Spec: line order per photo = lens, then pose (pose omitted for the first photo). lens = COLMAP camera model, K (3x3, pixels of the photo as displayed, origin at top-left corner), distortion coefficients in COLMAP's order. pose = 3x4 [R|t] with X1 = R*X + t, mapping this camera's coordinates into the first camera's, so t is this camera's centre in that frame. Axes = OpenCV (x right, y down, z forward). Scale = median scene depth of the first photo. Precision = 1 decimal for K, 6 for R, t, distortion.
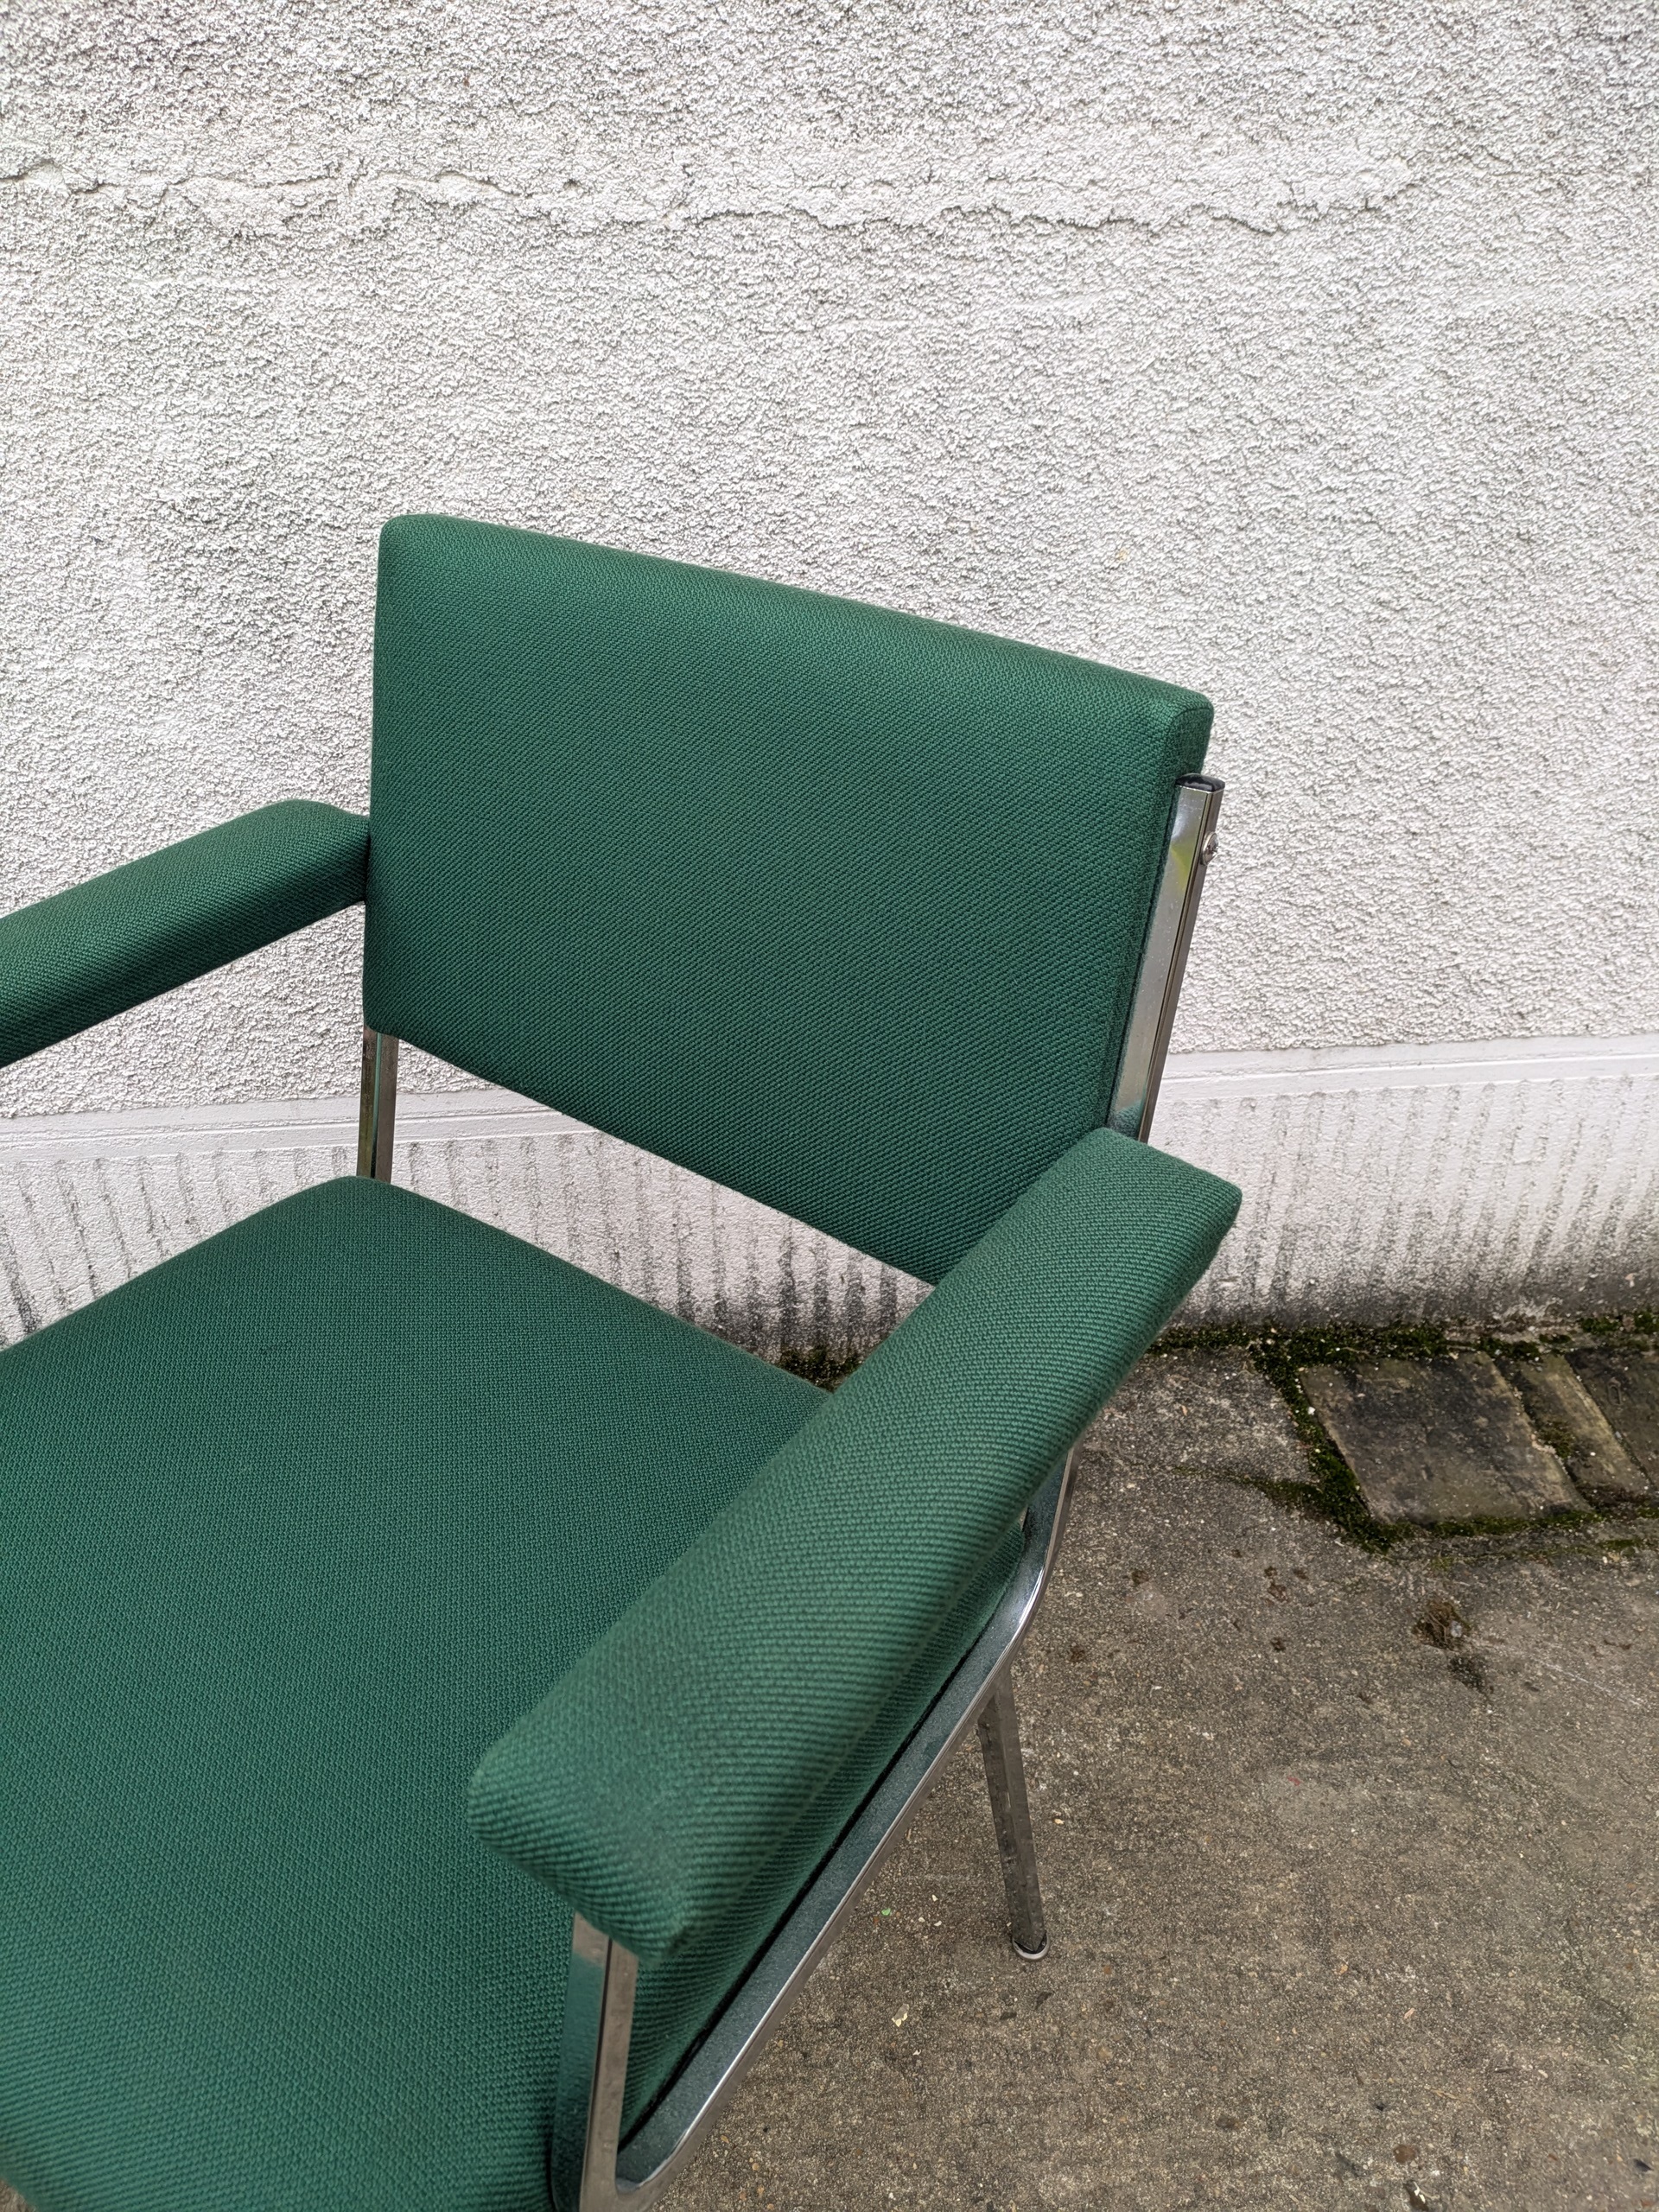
lens RADIAL K [[1625.4, 0, 817.0], [0, 1625.4, 1077.7], [0, 0, 1]] dist [0.055325, -0.049709]
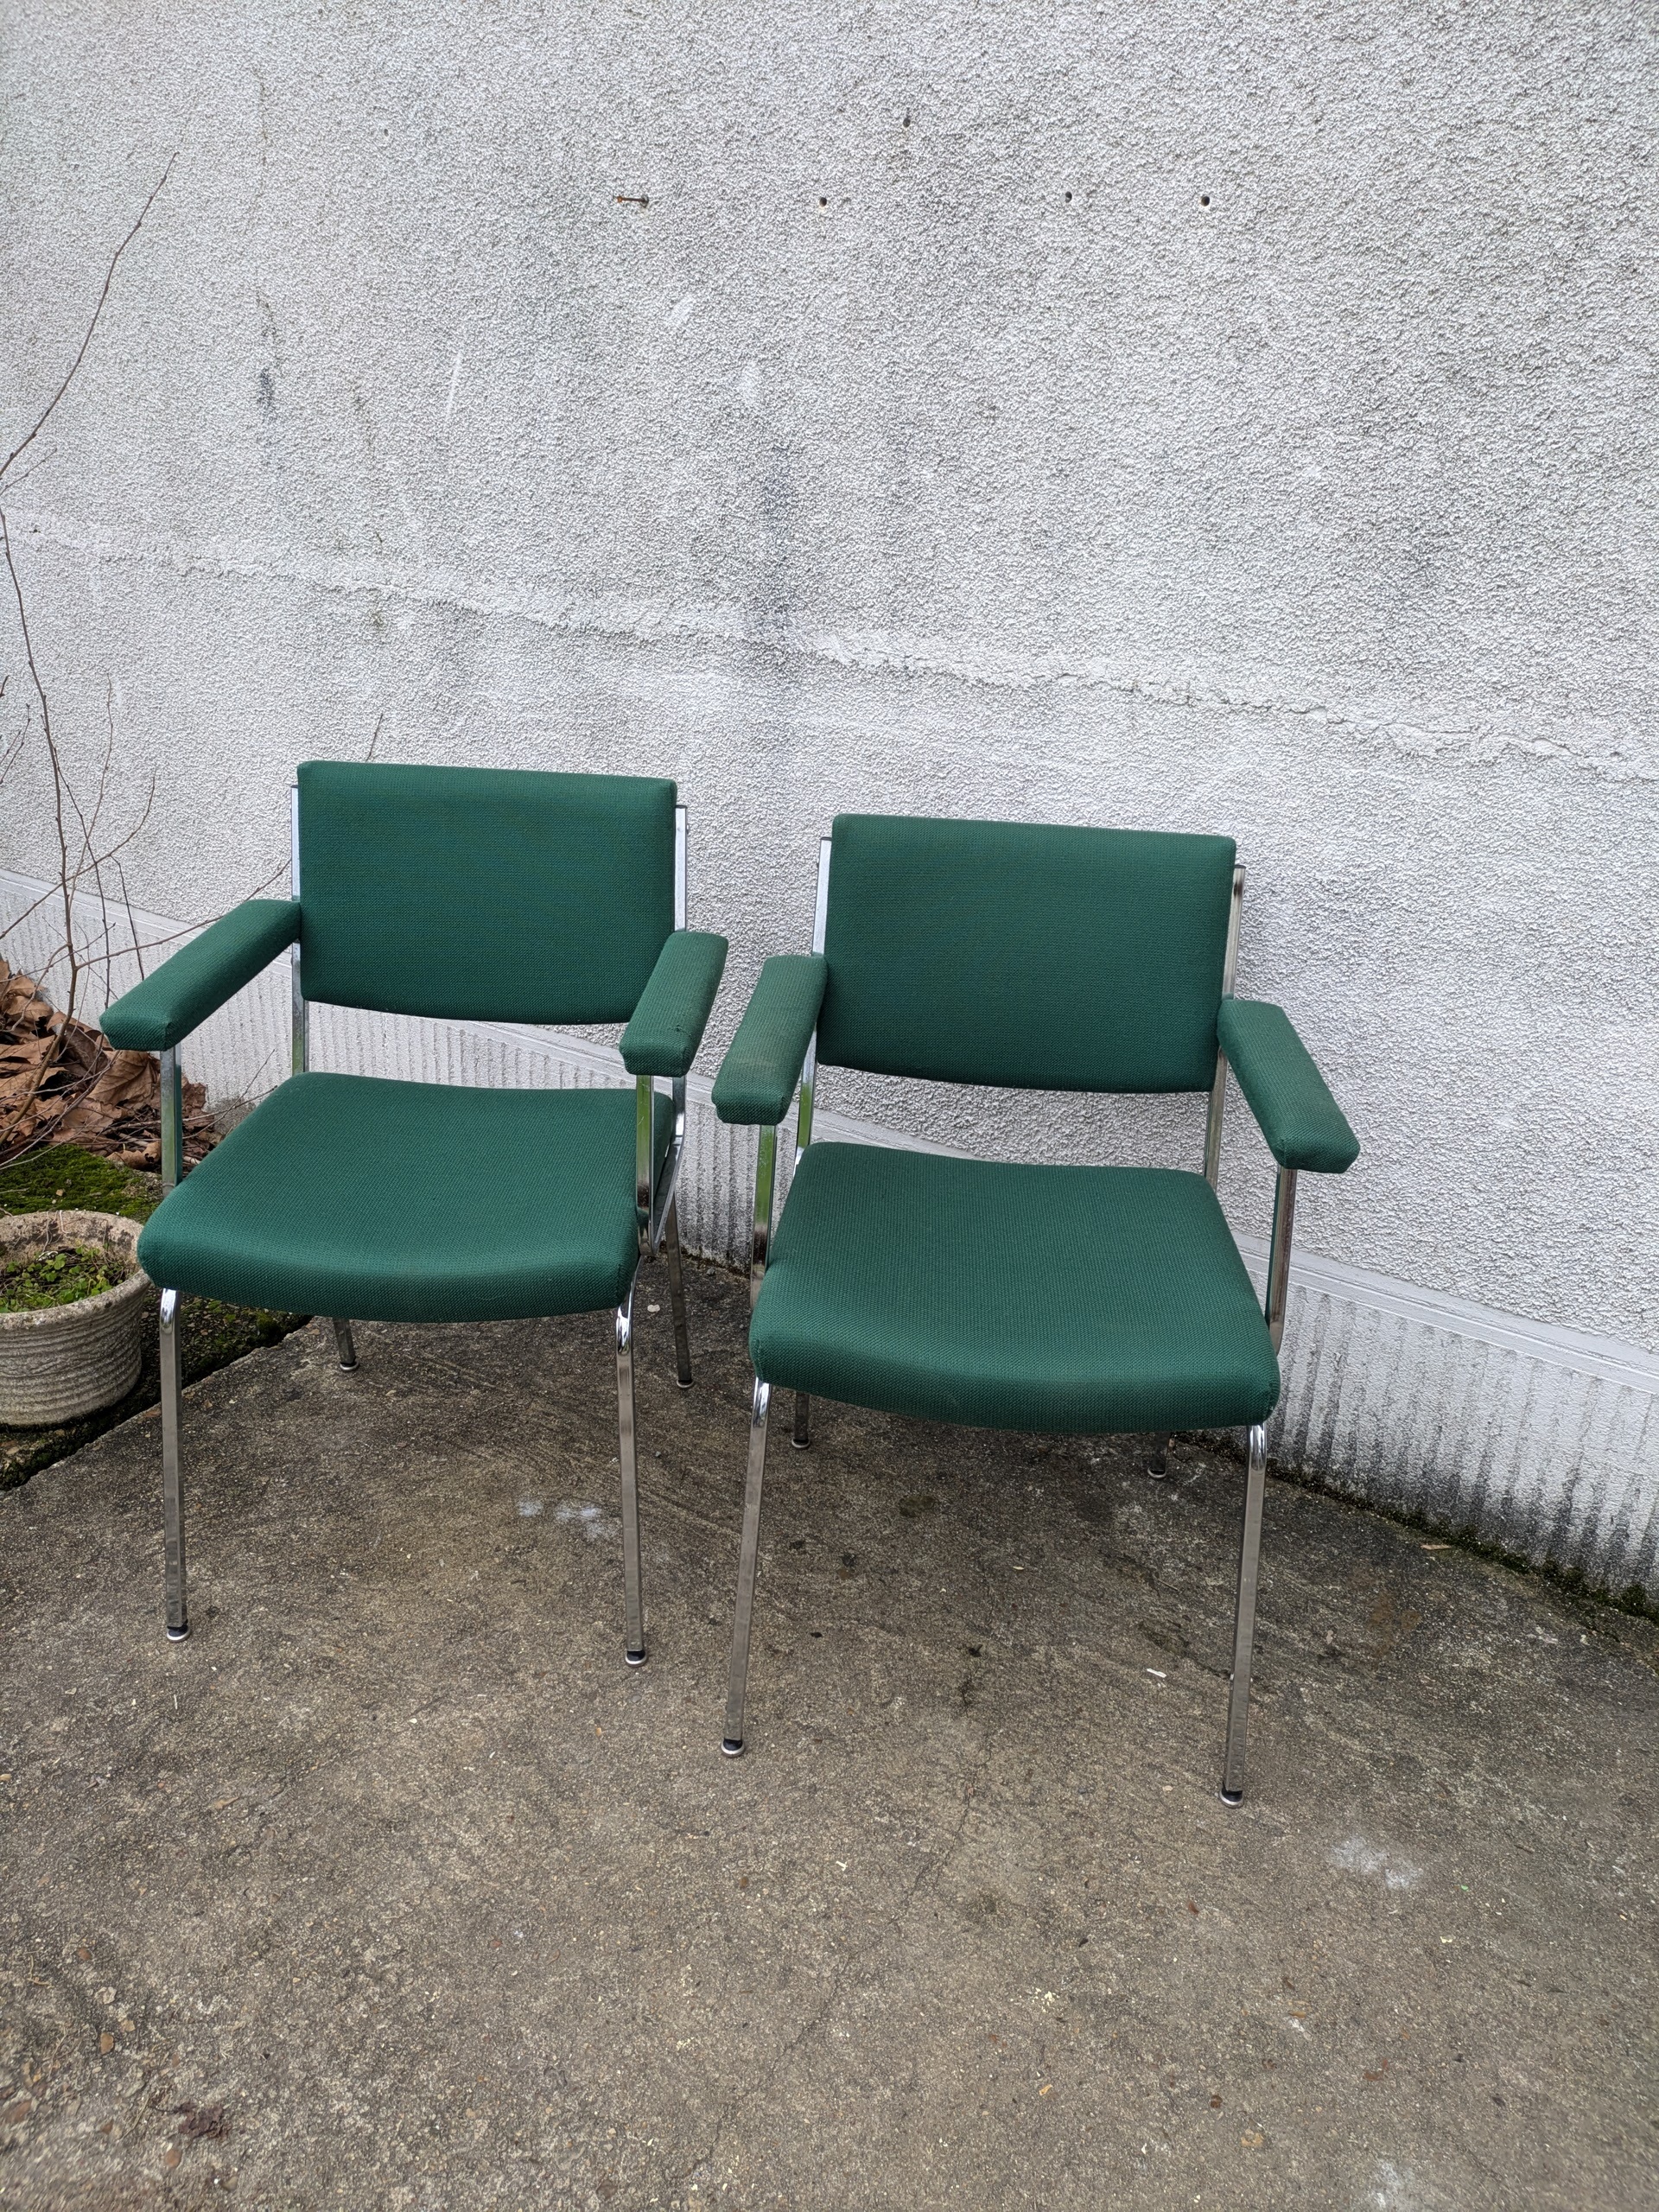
lens RADIAL K [[1625.4, 0, 825.5], [0, 1625.4, 1073.2], [0, 0, 1]] dist [0.055325, -0.049709]
pose [[0.783532, 0.262939, -0.562975, 0.228049], [-0.365941, 0.927521, -0.076105, 0.167219], [0.502160, 0.265646, 0.822962, -0.641032]]
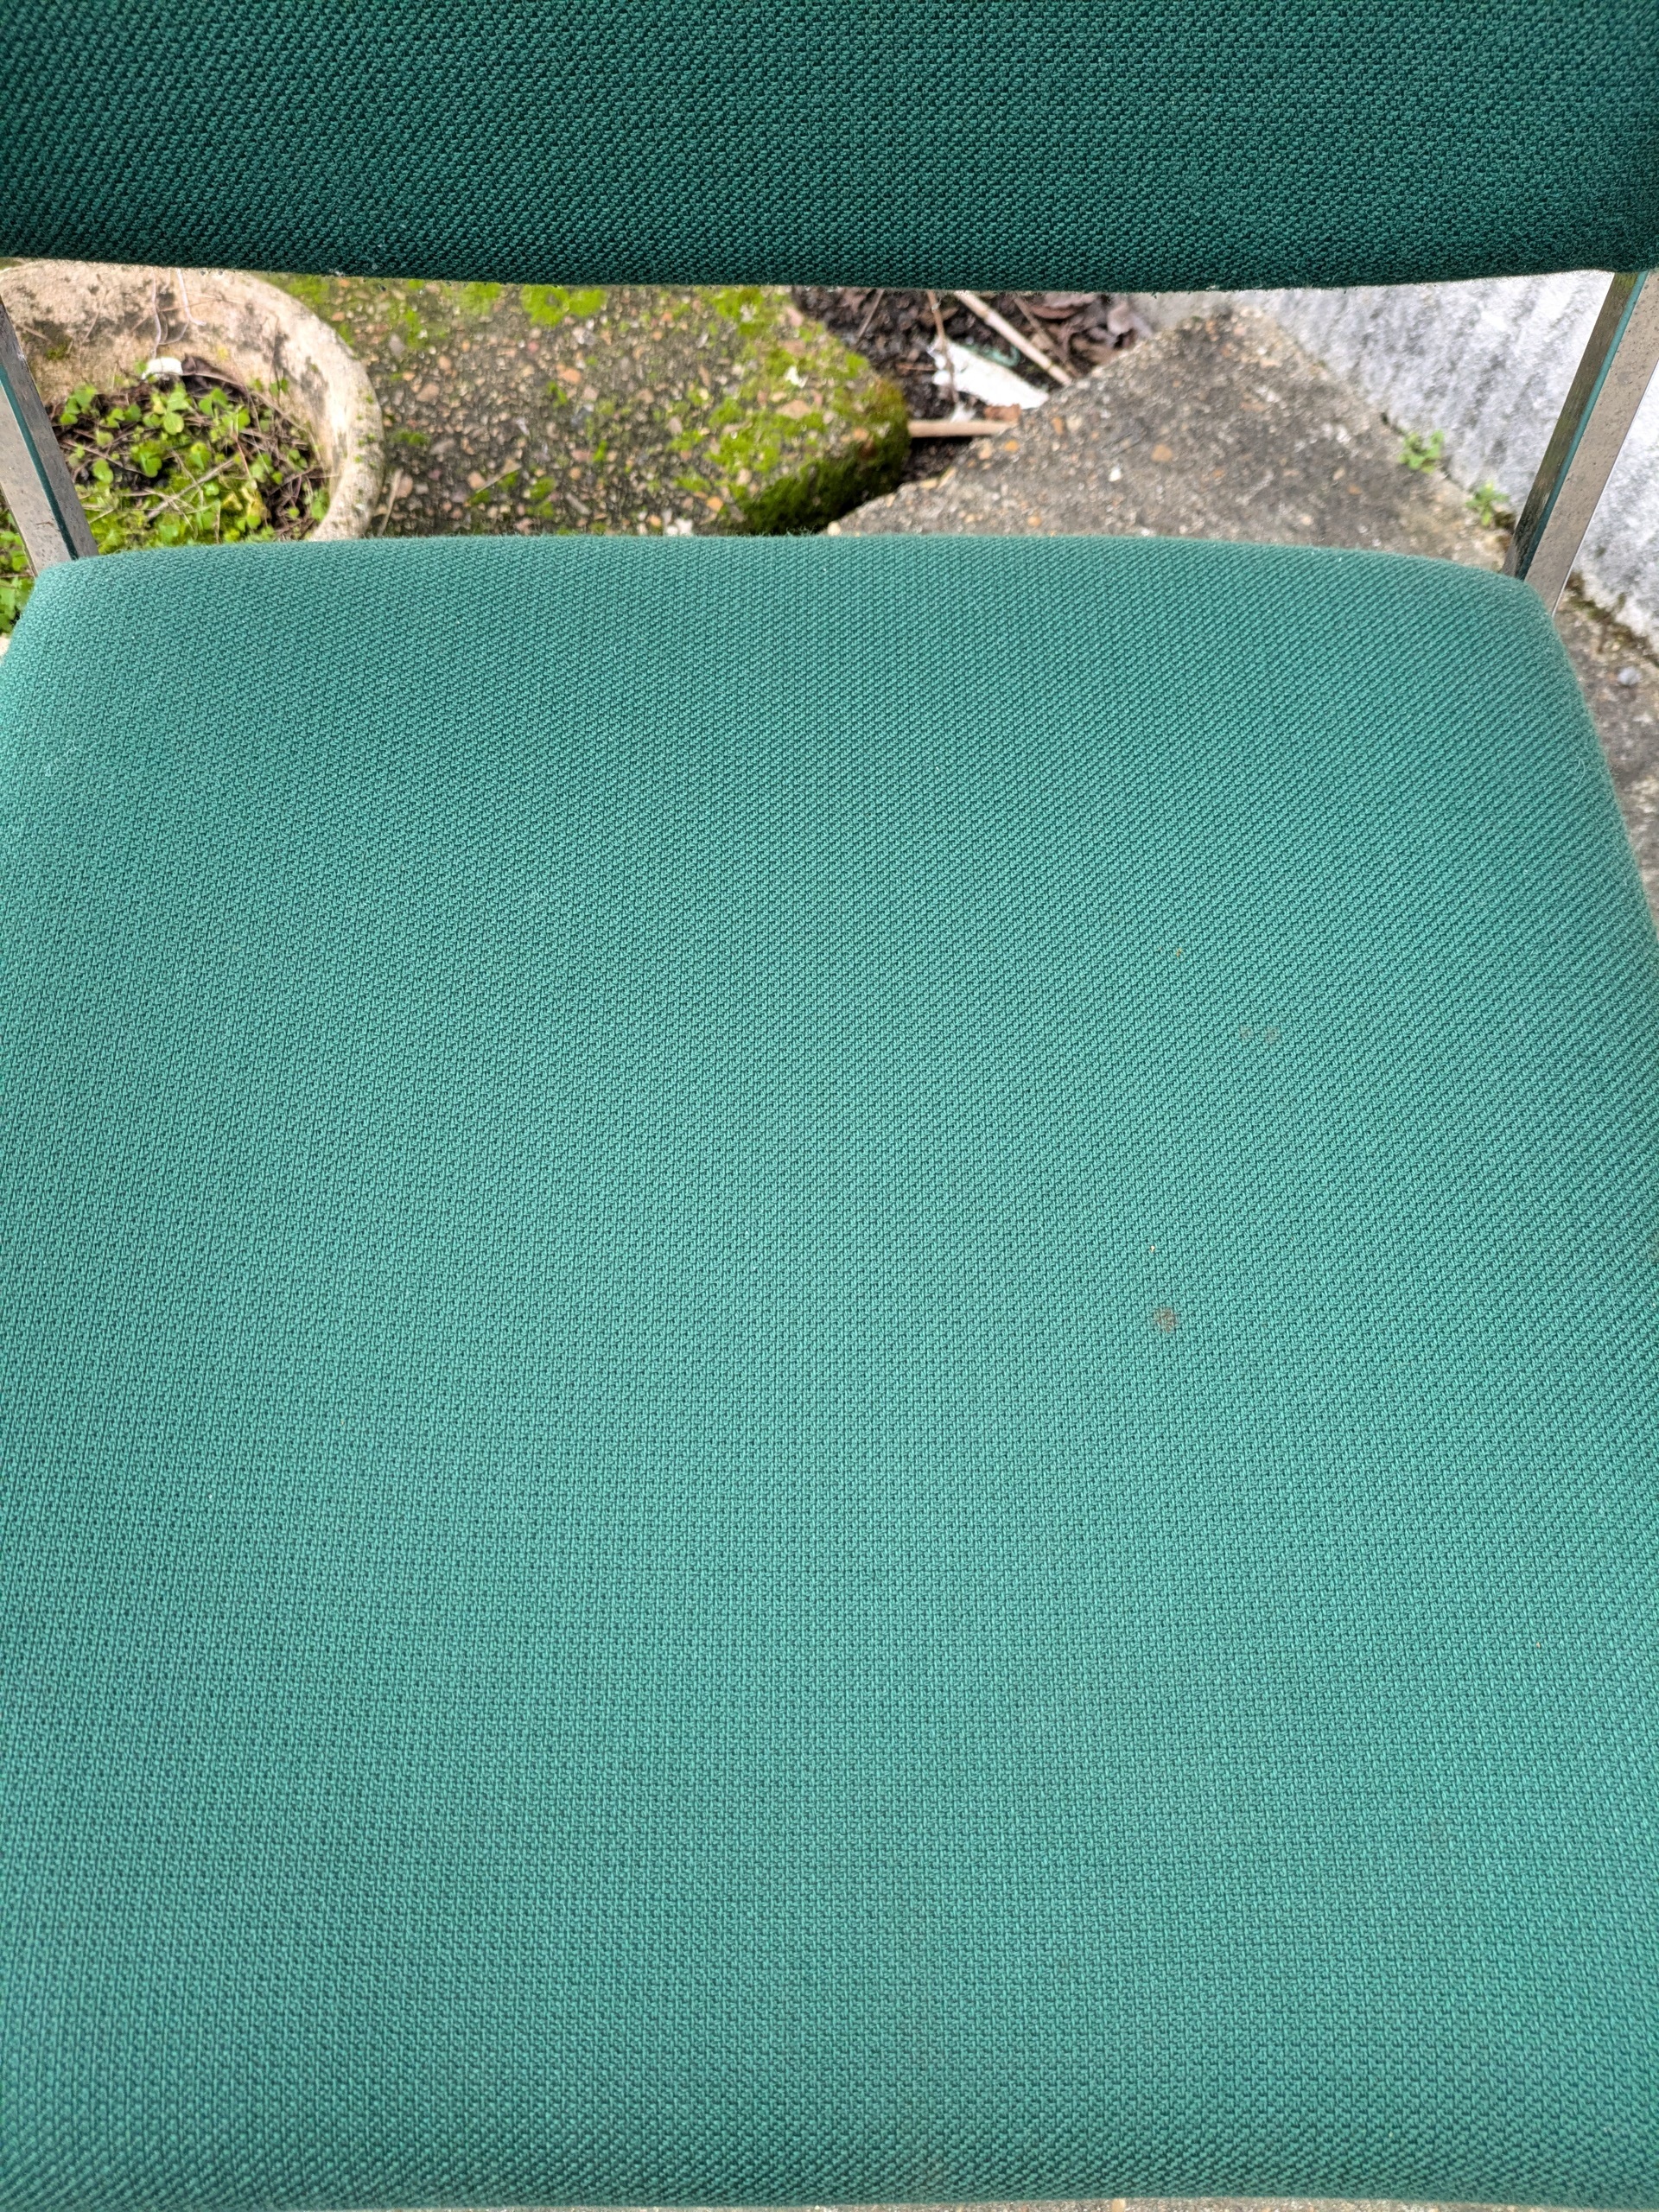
lens RADIAL K [[1625.4, 0, 798.9], [0, 1625.4, 1100.3], [0, 0, 1]] dist [0.055325, -0.049709]
pose [[0.496232, 0.797532, -0.343068, -0.847302], [-0.480266, 0.581352, 0.656790, 0.055661], [0.723255, -0.161157, 0.671514, 0.215188]]
